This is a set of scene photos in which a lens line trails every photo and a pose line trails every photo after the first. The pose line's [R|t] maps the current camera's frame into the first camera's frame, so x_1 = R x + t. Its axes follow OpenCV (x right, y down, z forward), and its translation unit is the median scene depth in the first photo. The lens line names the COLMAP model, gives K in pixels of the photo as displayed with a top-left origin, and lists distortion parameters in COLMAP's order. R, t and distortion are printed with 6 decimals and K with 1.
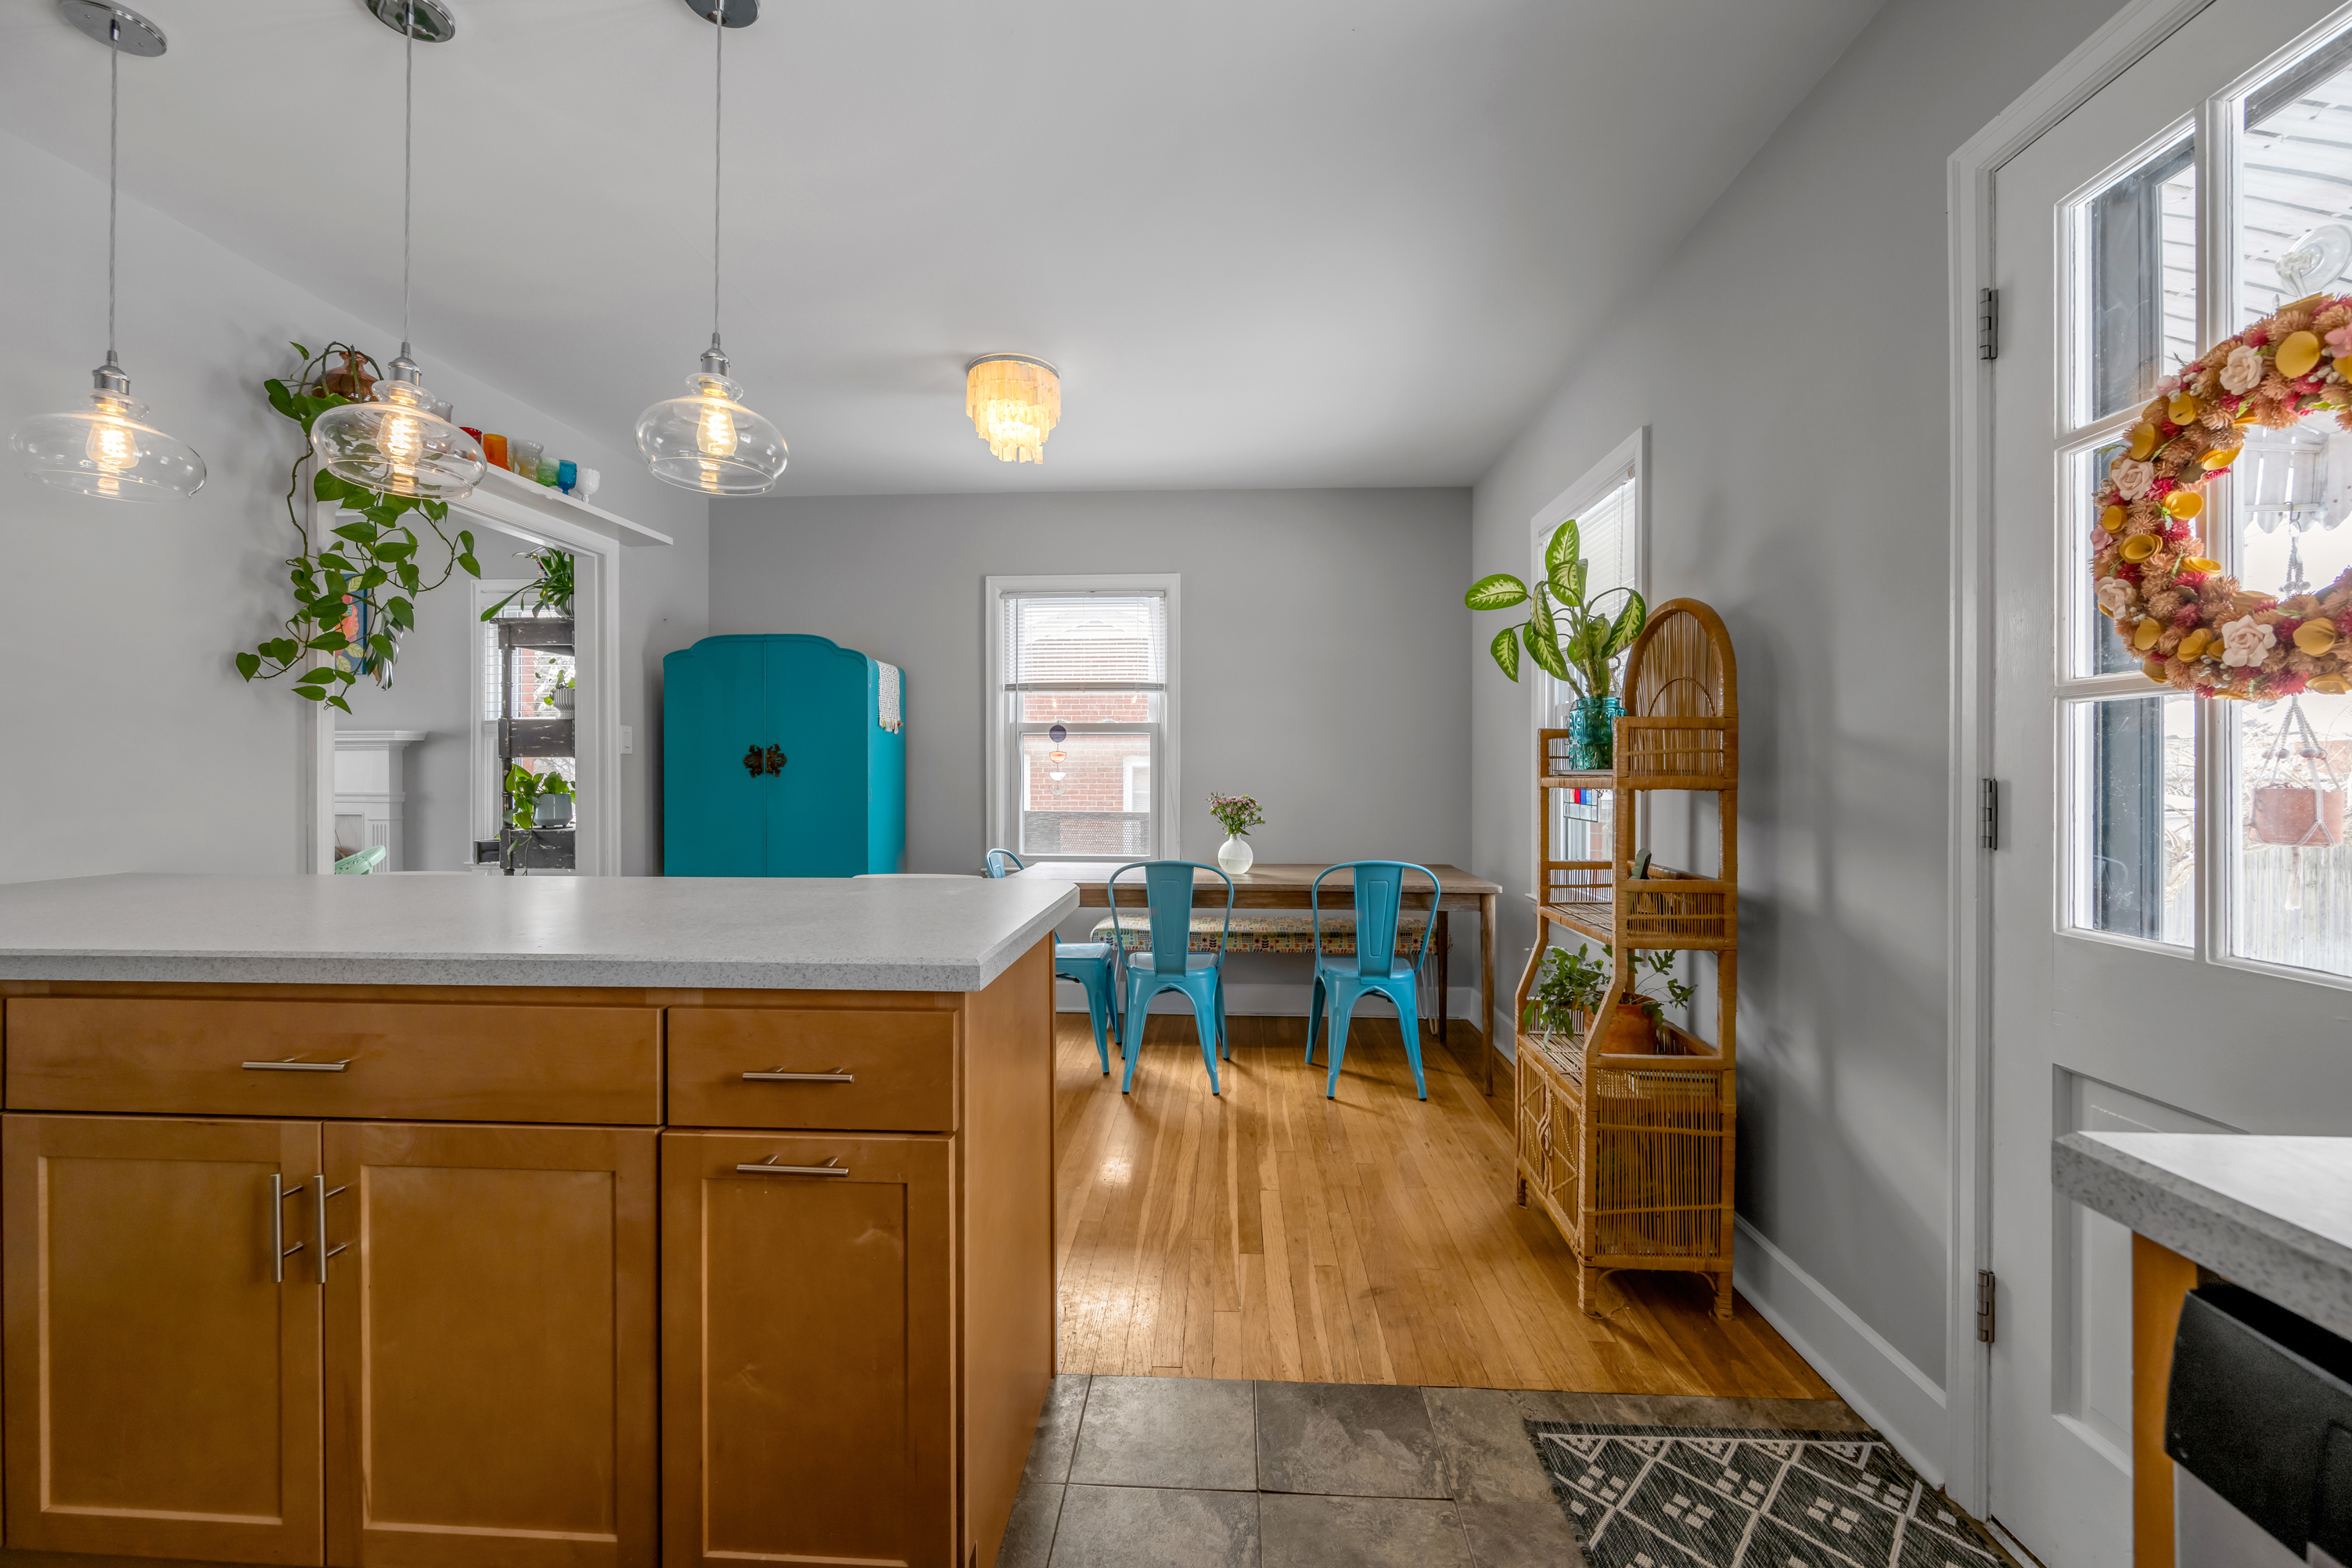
lens RADIAL K [[936.4, 0, 1178.1], [0, 936.4, 774.5], [0, 0, 1]] dist [-0.007897, 0.000155]
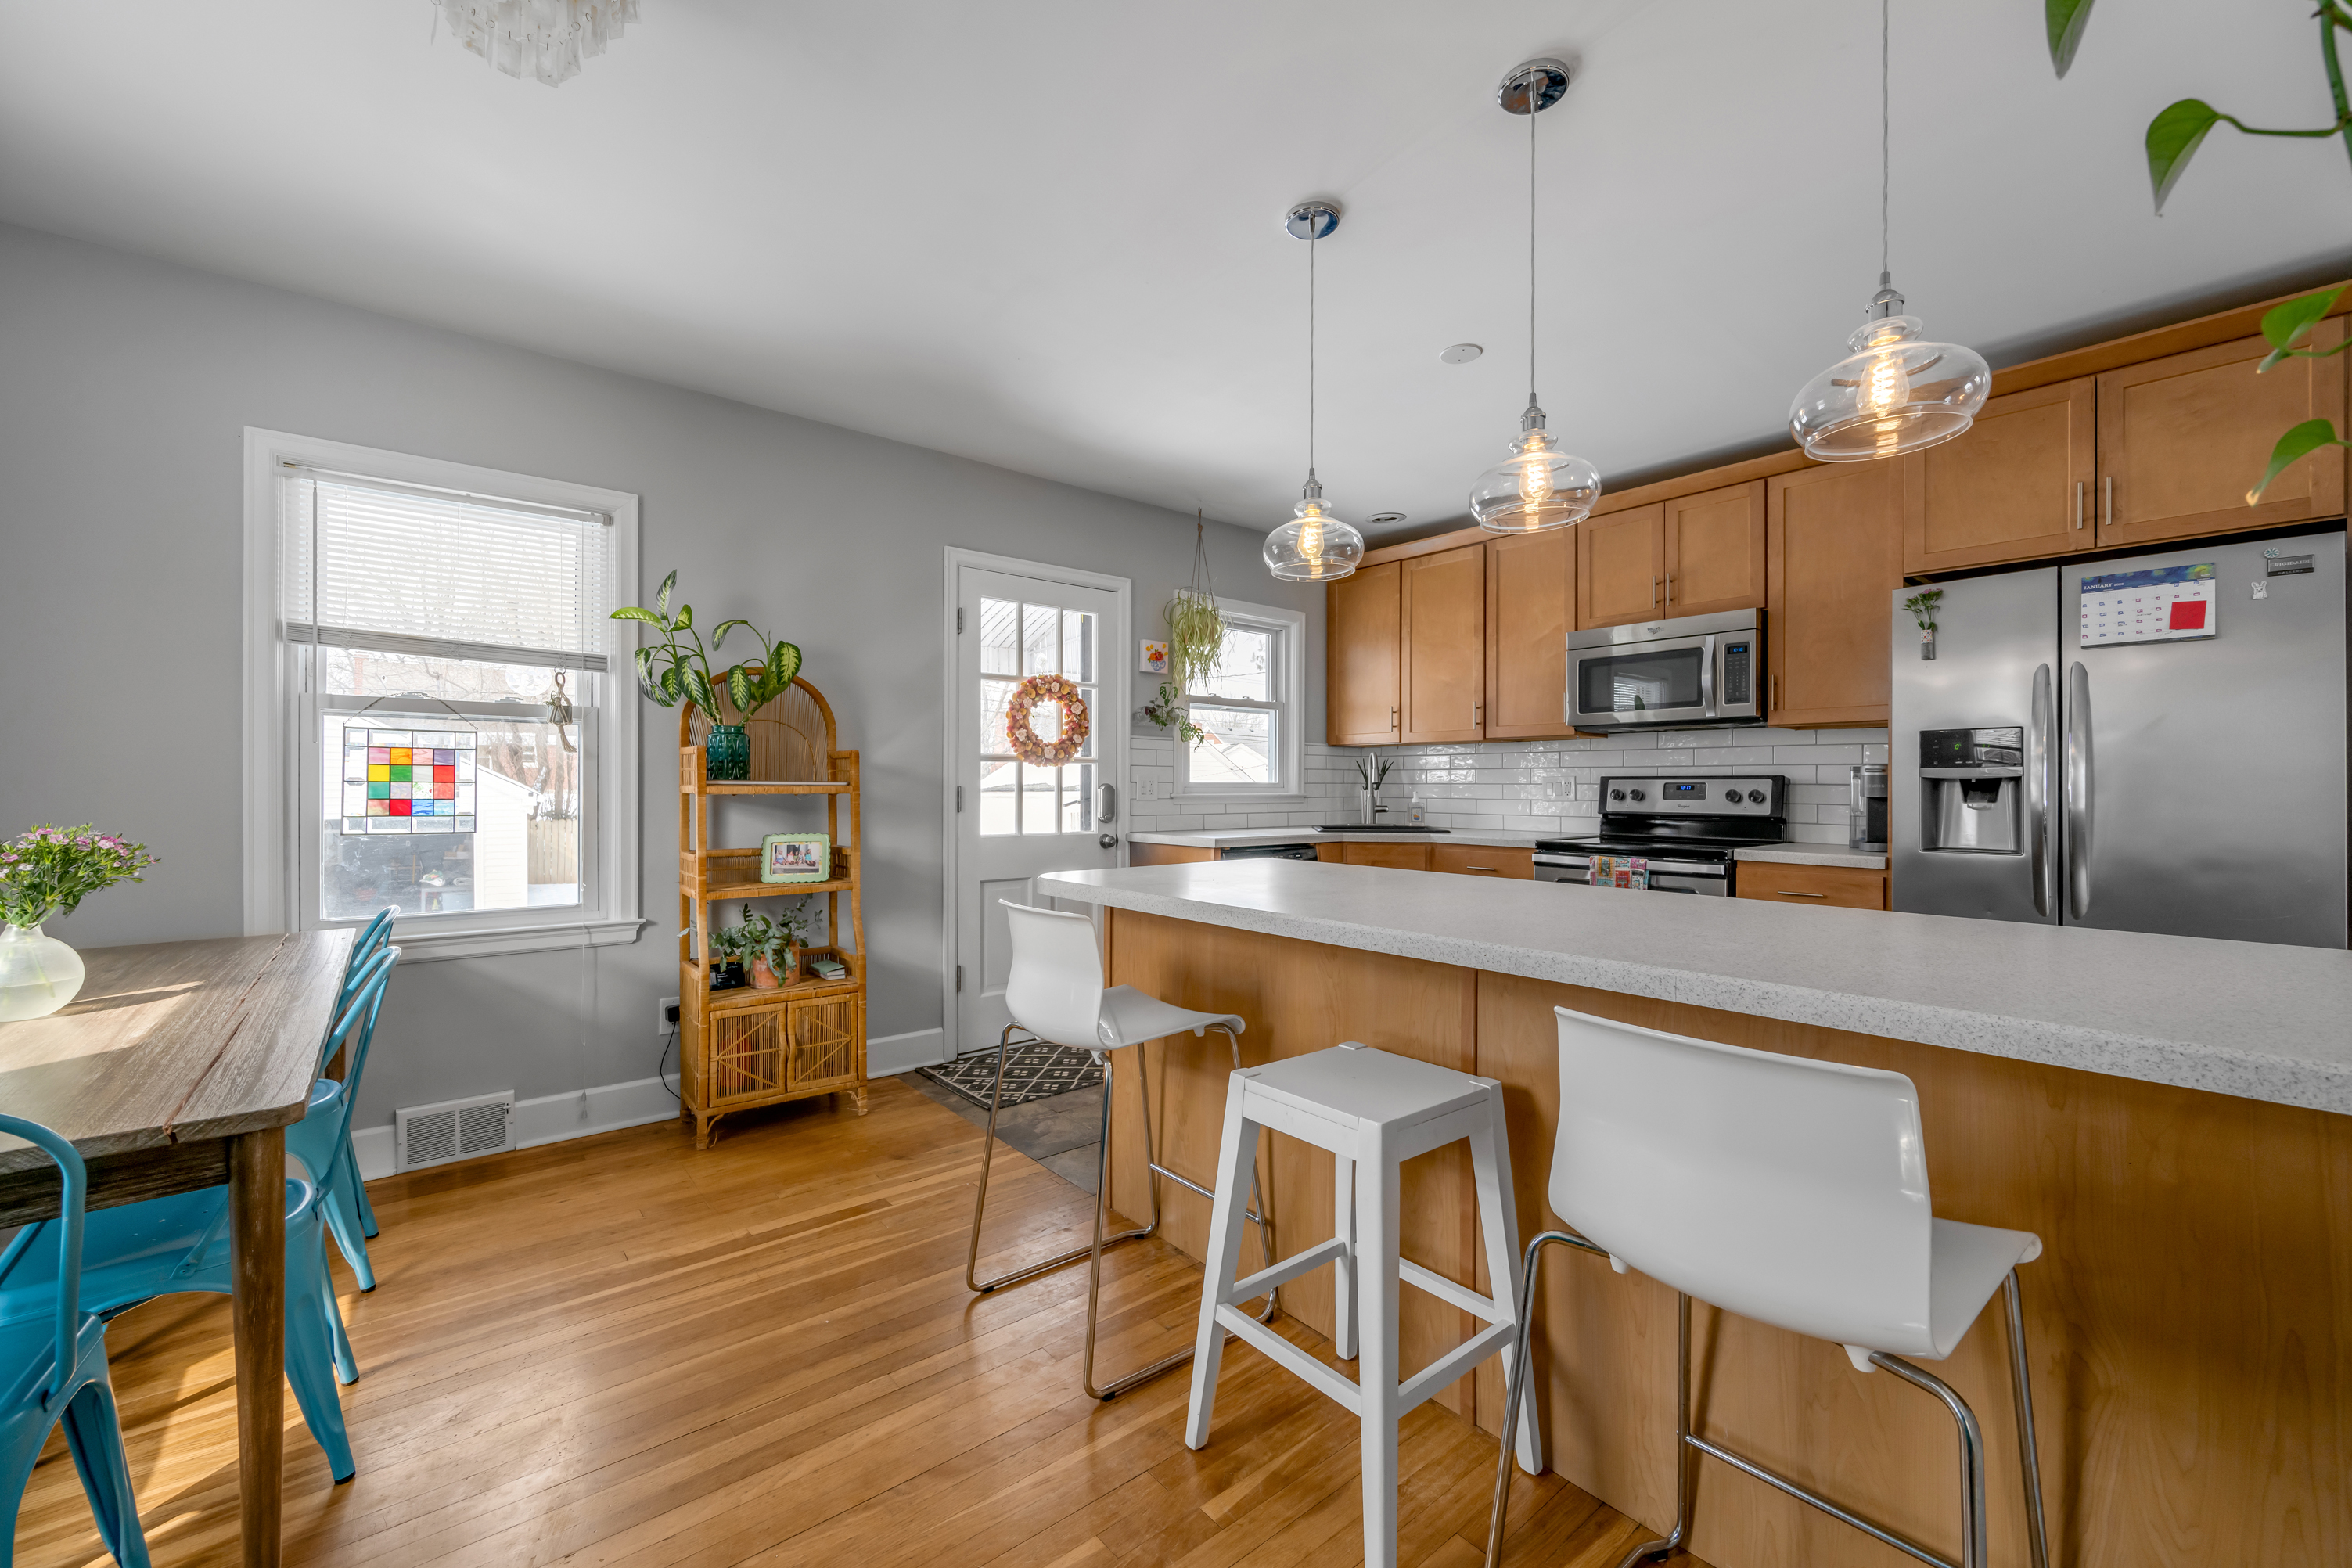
lens RADIAL K [[941.2, 0, 1173.4], [0, 941.2, 791.1], [0, 0, 1]] dist [-0.002917, -0.000612]
pose [[-0.680942, -0.006724, 0.732306, -0.737028], [-0.004213, 0.999977, 0.005265, 0.000535], [-0.732325, 0.000500, -0.680955, 1.122775]]
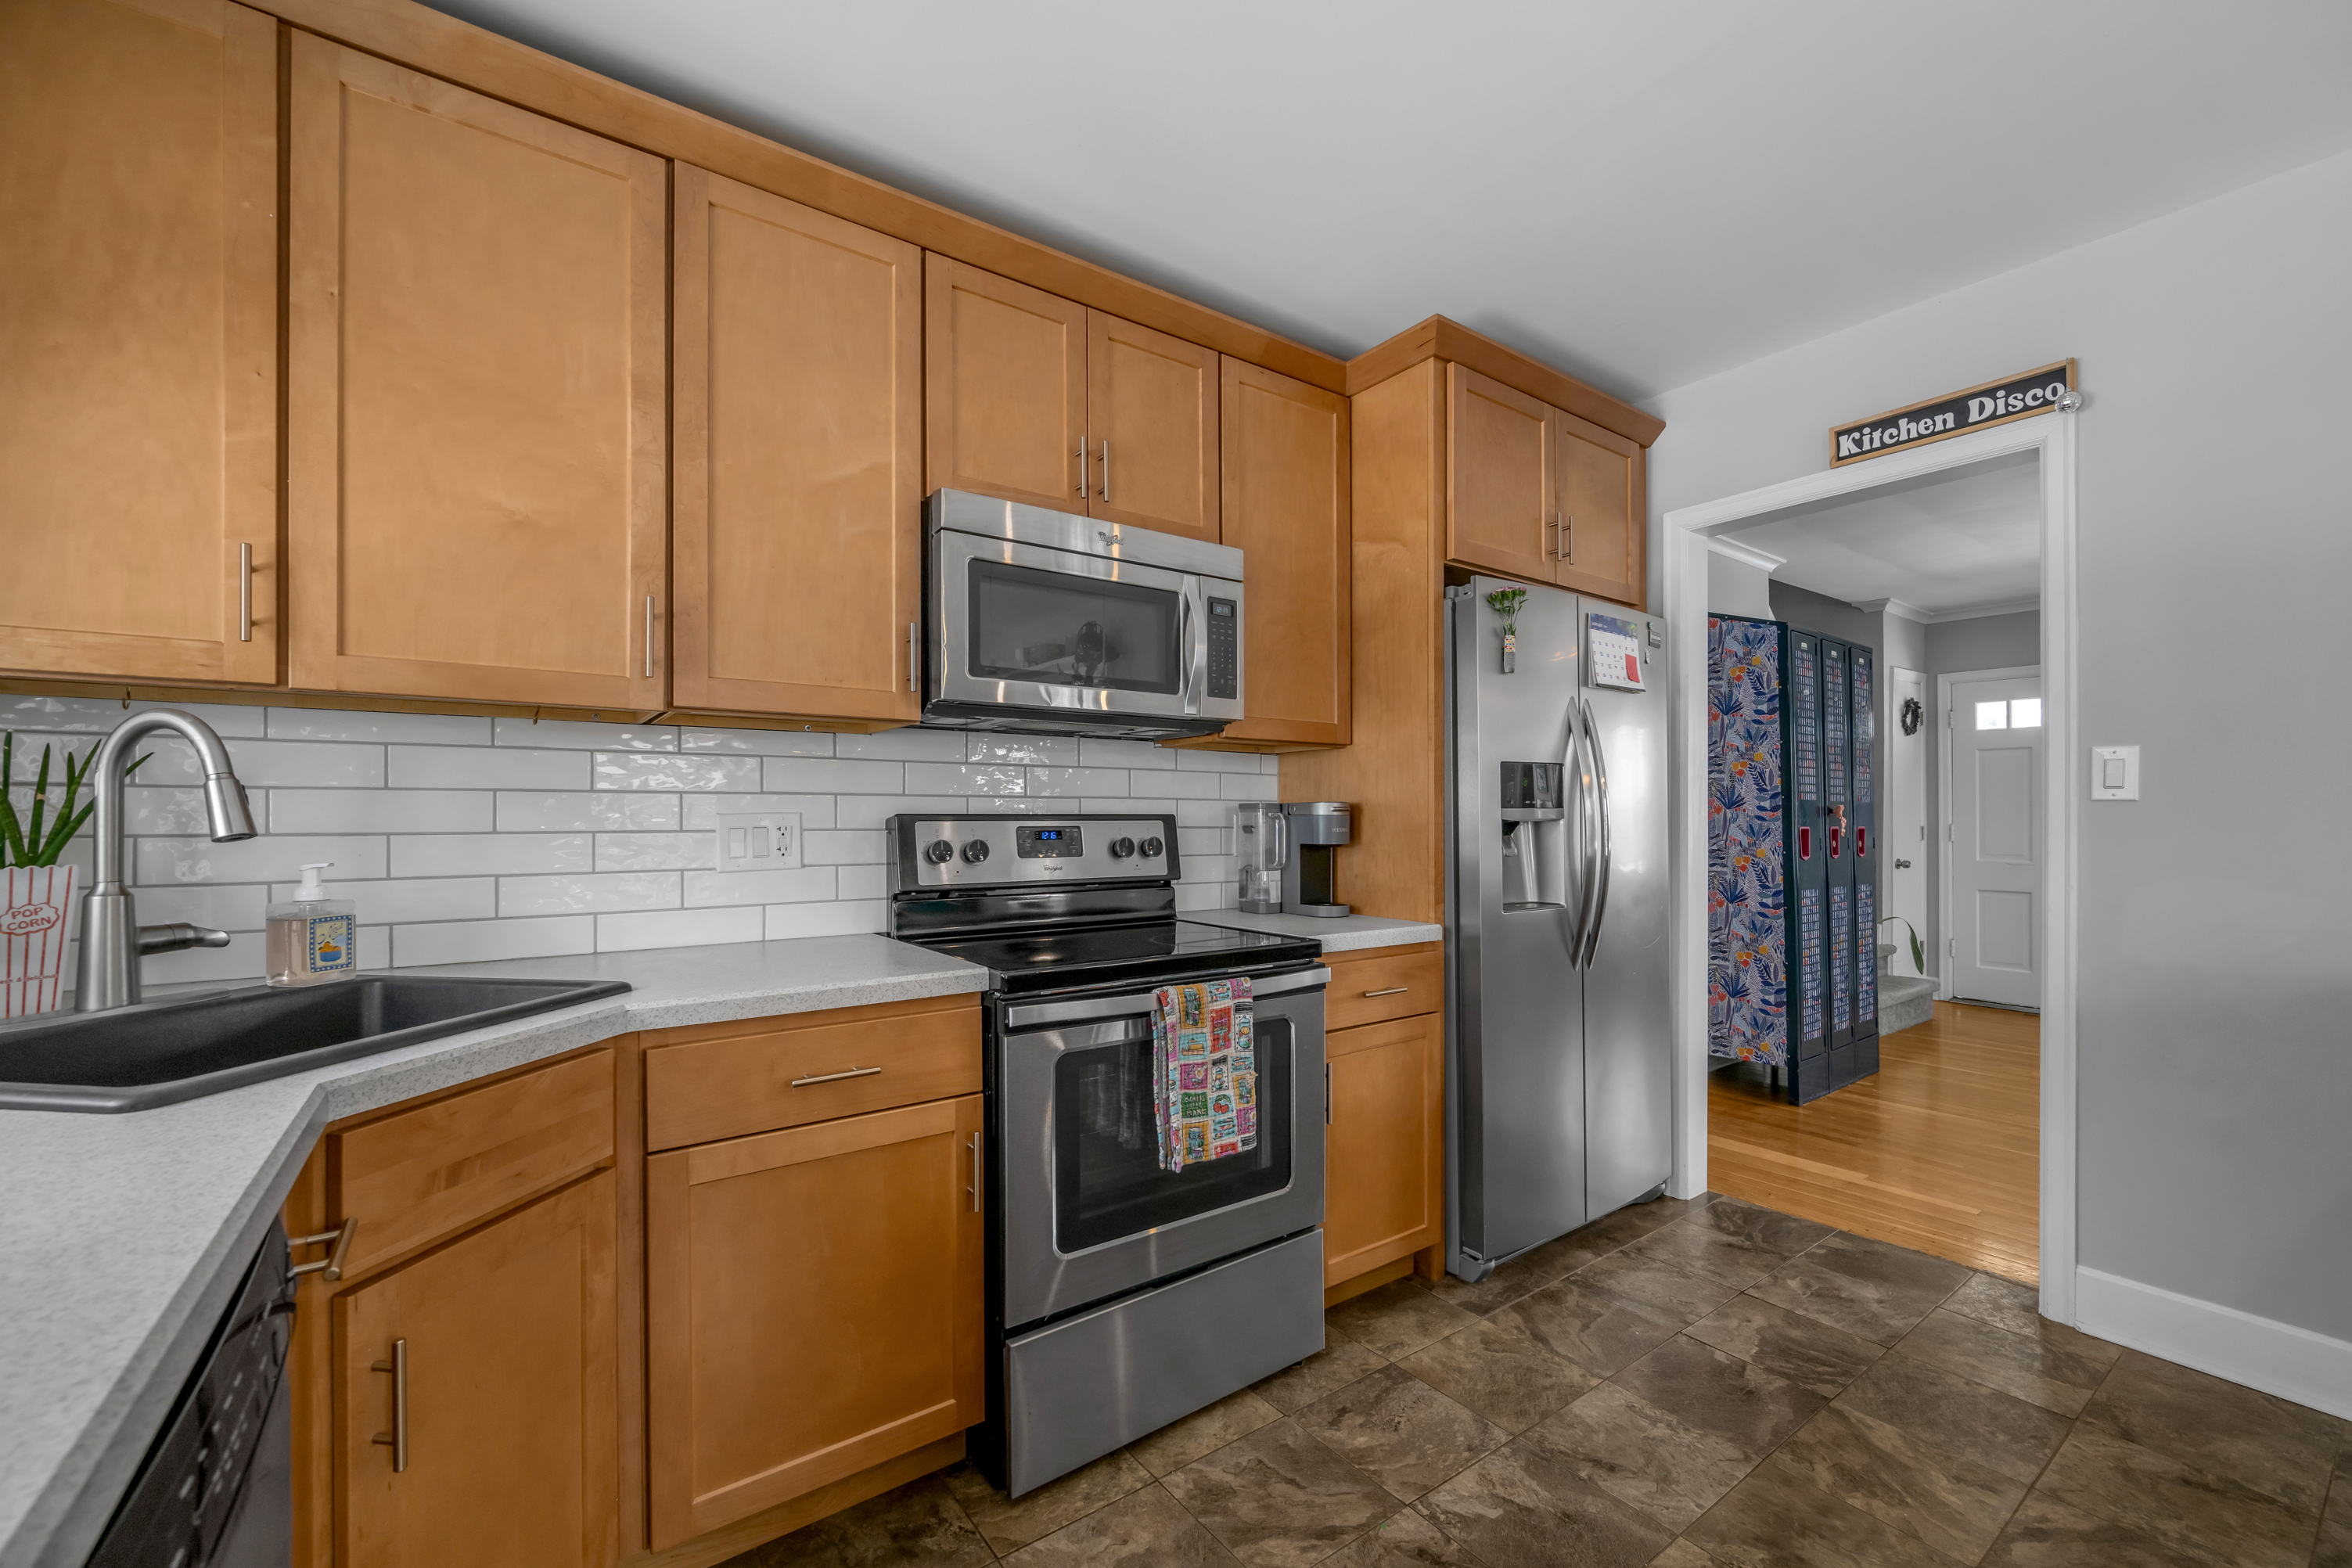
lens RADIAL K [[949.2, 0, 1183.7], [0, 949.2, 812.7], [0, 0, 1]] dist [-0.004639, -0.000160]
pose [[-0.774659, -0.002544, -0.632374, 0.145390], [0.001381, 0.999983, -0.005714, -0.013528], [0.632378, -0.005300, -0.774642, 0.334740]]
